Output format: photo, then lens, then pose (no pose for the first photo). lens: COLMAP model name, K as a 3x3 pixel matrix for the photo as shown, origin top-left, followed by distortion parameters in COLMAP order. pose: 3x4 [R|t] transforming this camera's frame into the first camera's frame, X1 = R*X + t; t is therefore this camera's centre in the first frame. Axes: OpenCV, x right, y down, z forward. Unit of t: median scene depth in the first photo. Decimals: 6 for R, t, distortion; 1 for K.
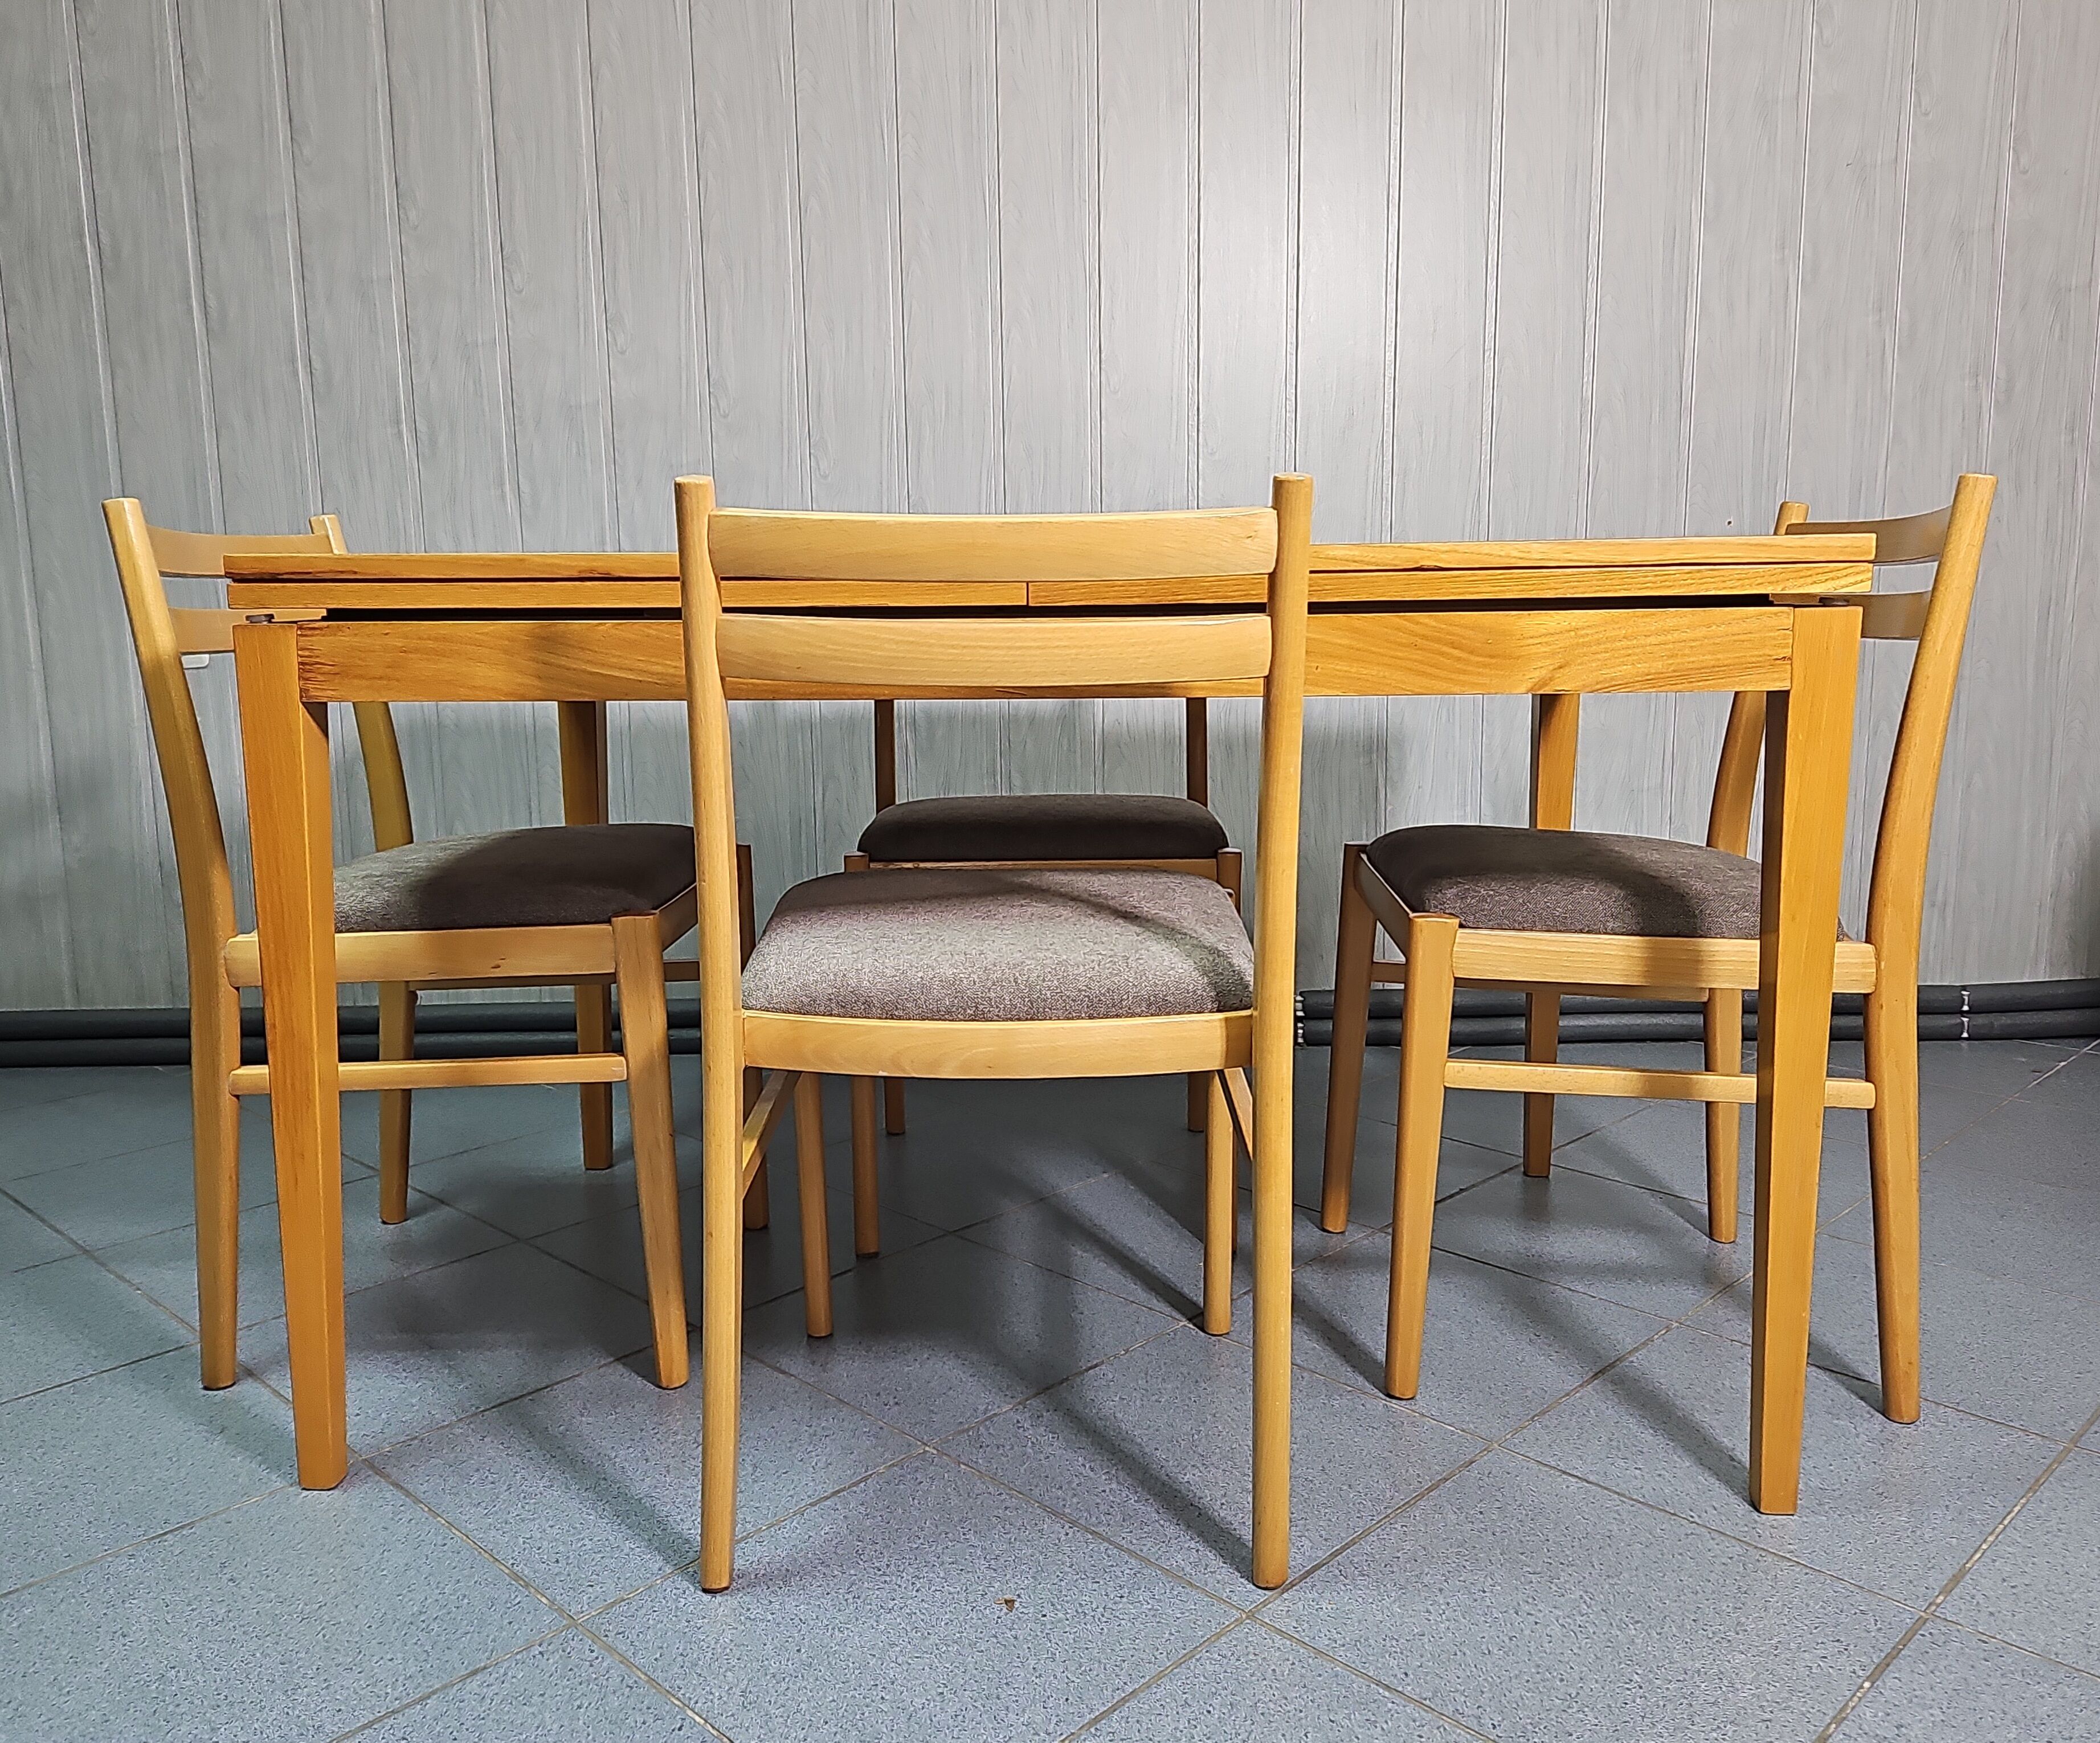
lens RADIAL K [[1824.3, 0, 1013.3], [0, 1824.3, 837.5], [0, 0, 1]] dist [0.069787, -0.066299]
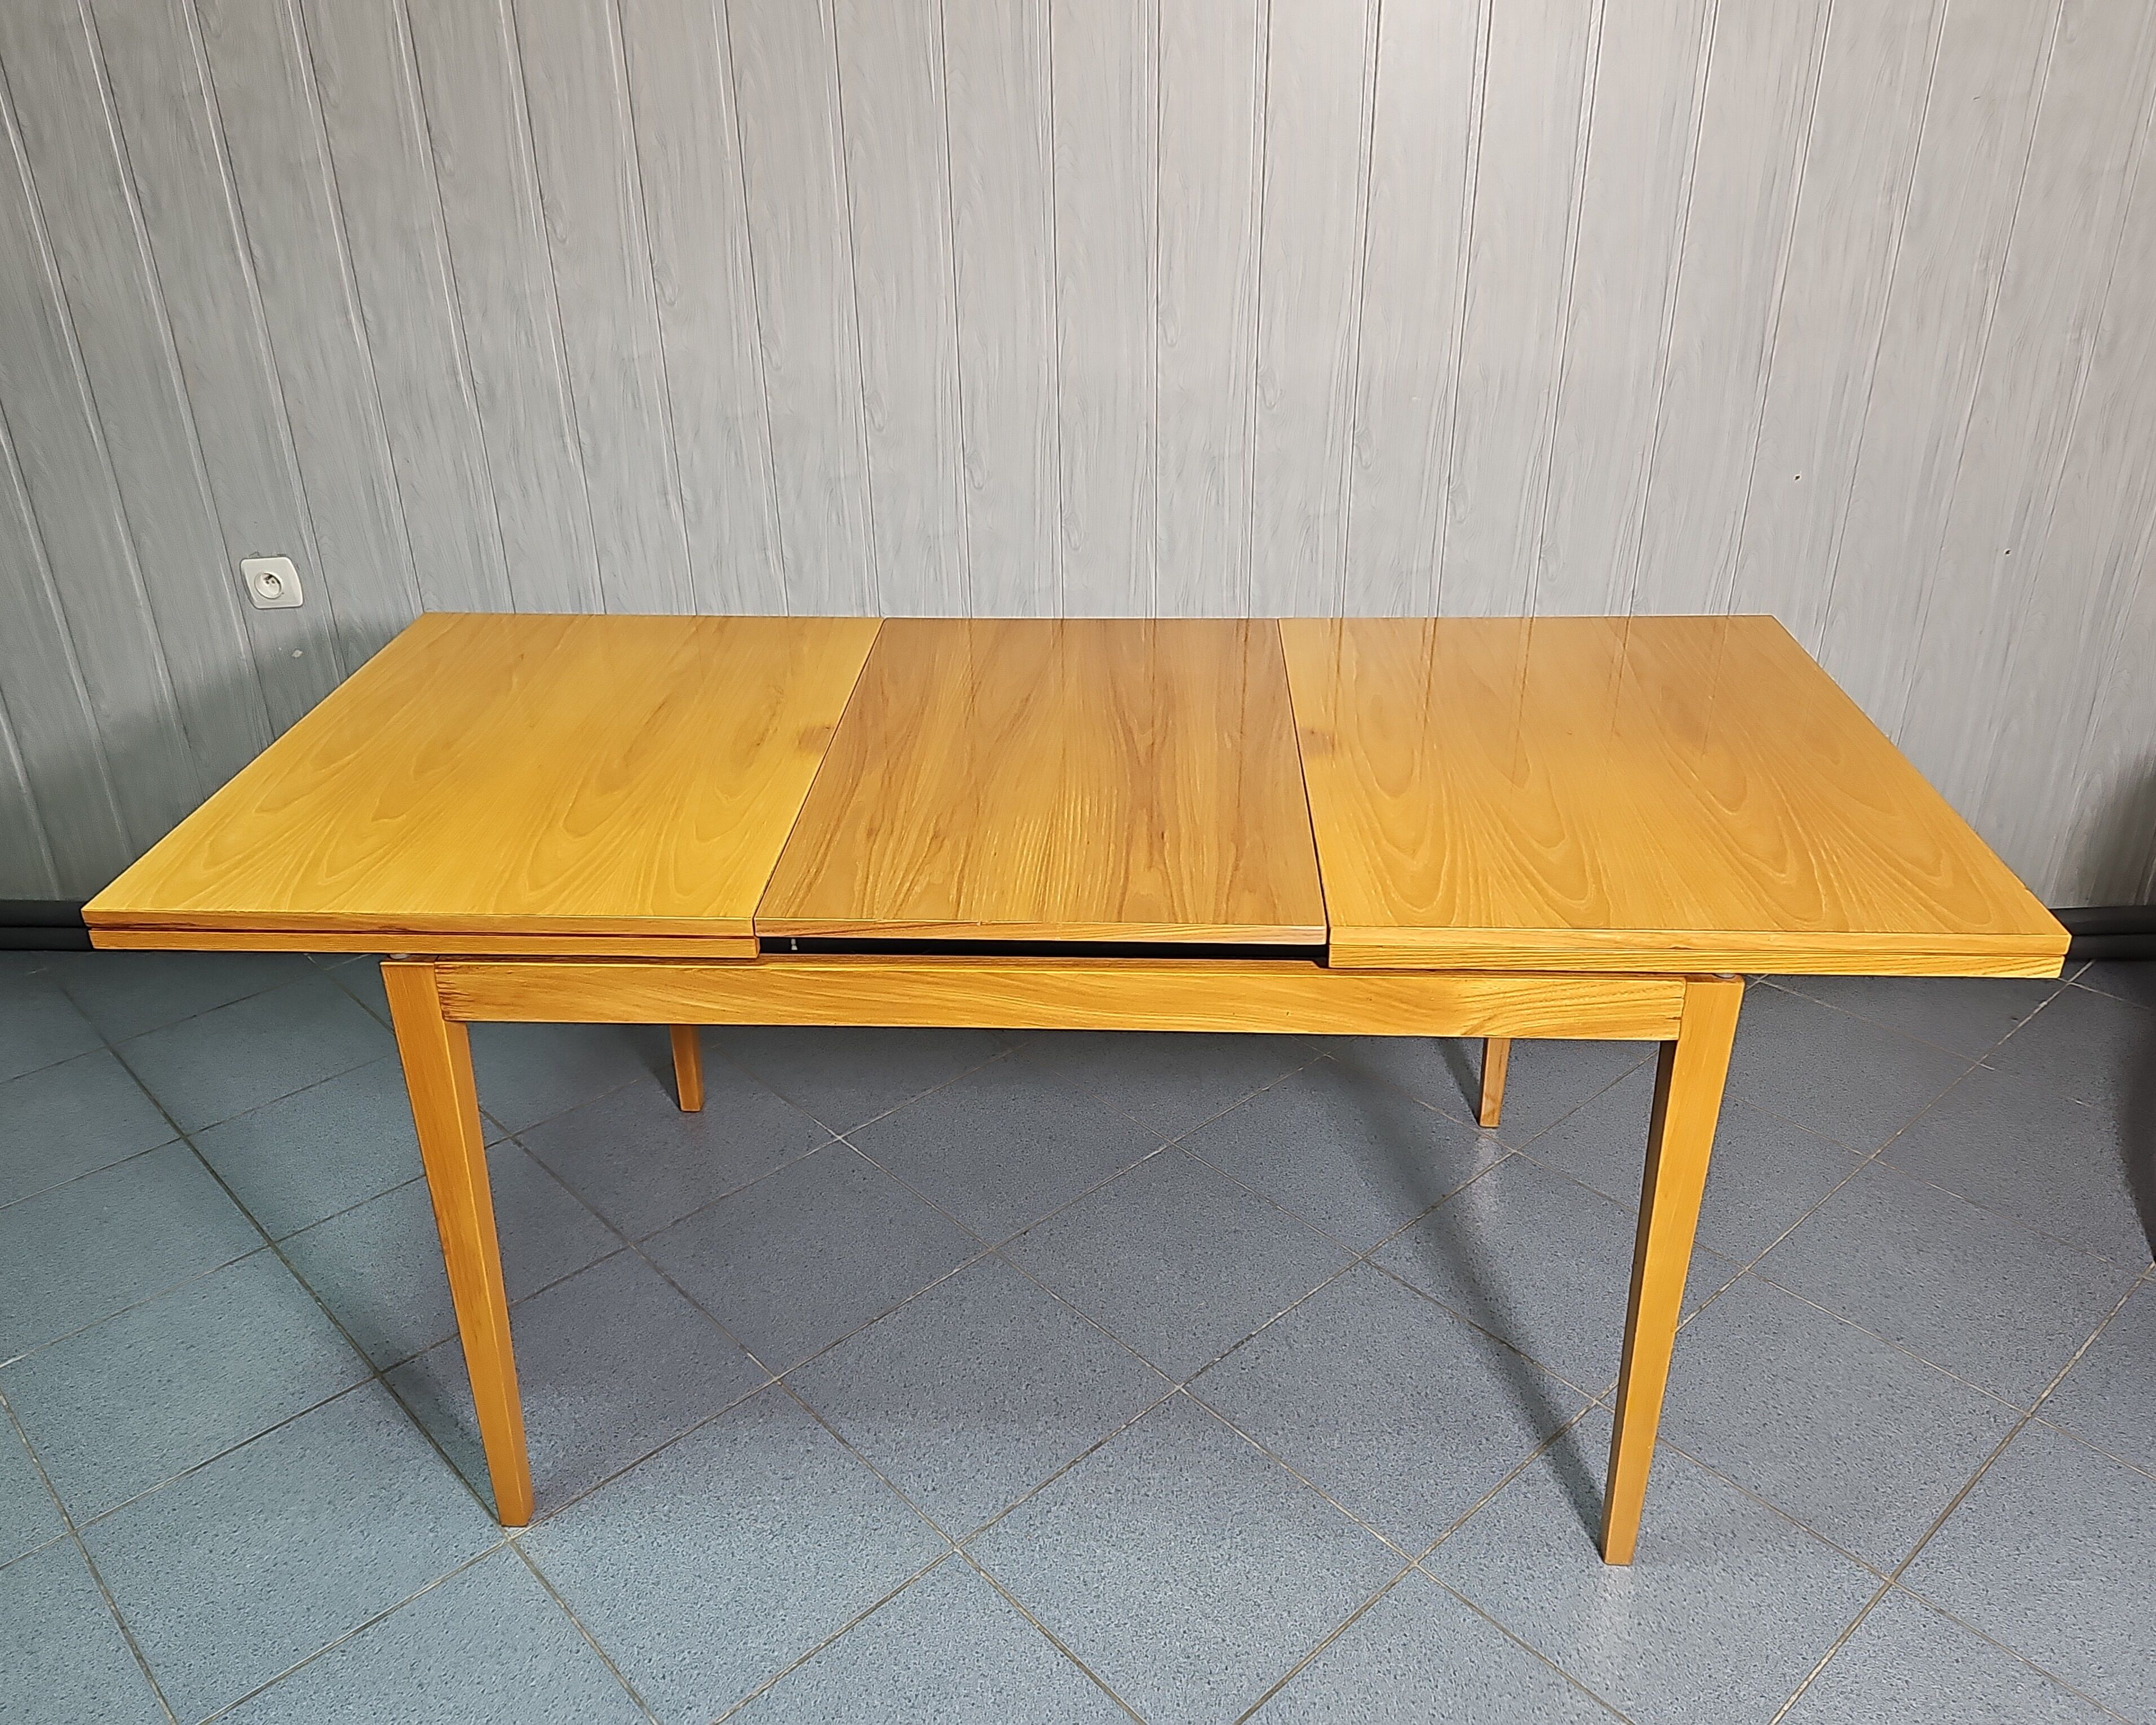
lens RADIAL K [[1823.8, 0, 1038.1], [0, 1823.8, 863.9], [0, 0, 1]] dist [0.069565, -0.064413]
pose [[0.998602, 0.015073, -0.050662, 0.048873], [0.001867, 0.947821, 0.318798, -0.377415], [0.052824, -0.318447, 0.946468, -0.022508]]
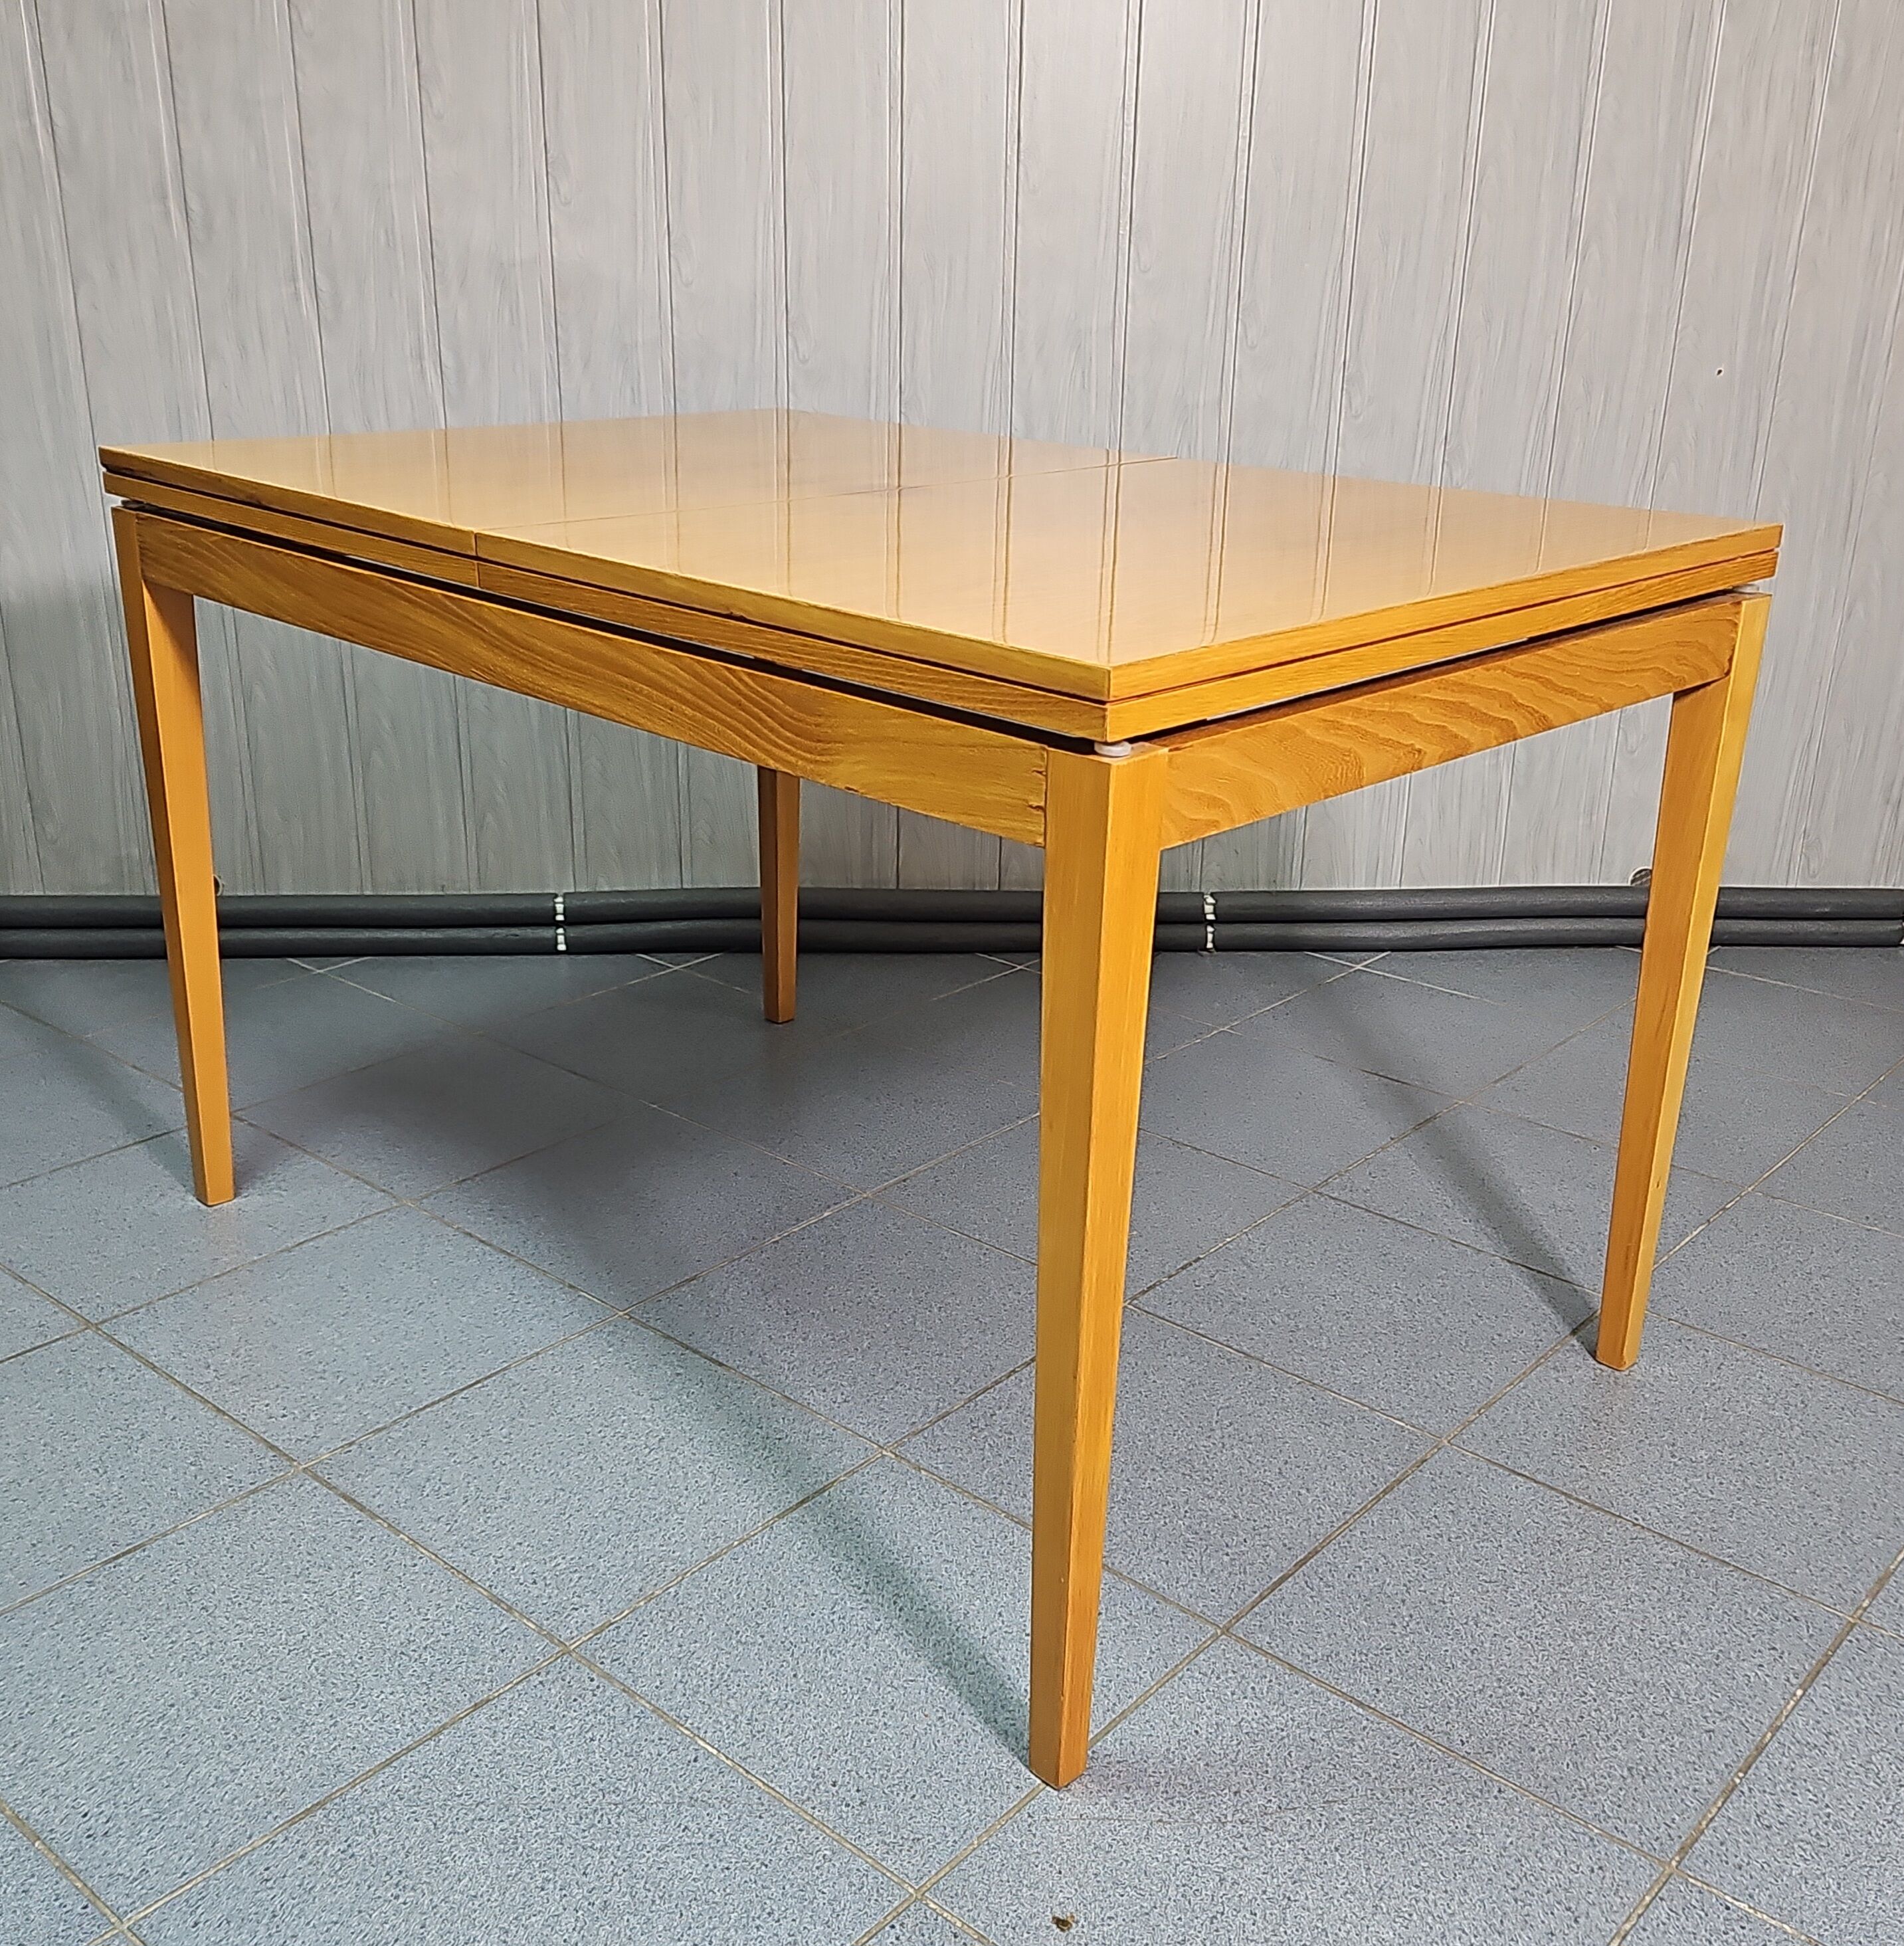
lens RADIAL K [[2140.6, 0, 954.5], [0, 2140.6, 1009.7], [0, 0, 1]] dist [0.056867, 0.000000]
pose [[0.996584, 0.004846, 0.082444, -0.078963], [-0.022304, 0.976975, 0.212184, -0.109952], [-0.079517, -0.213298, 0.973746, -0.059358]]
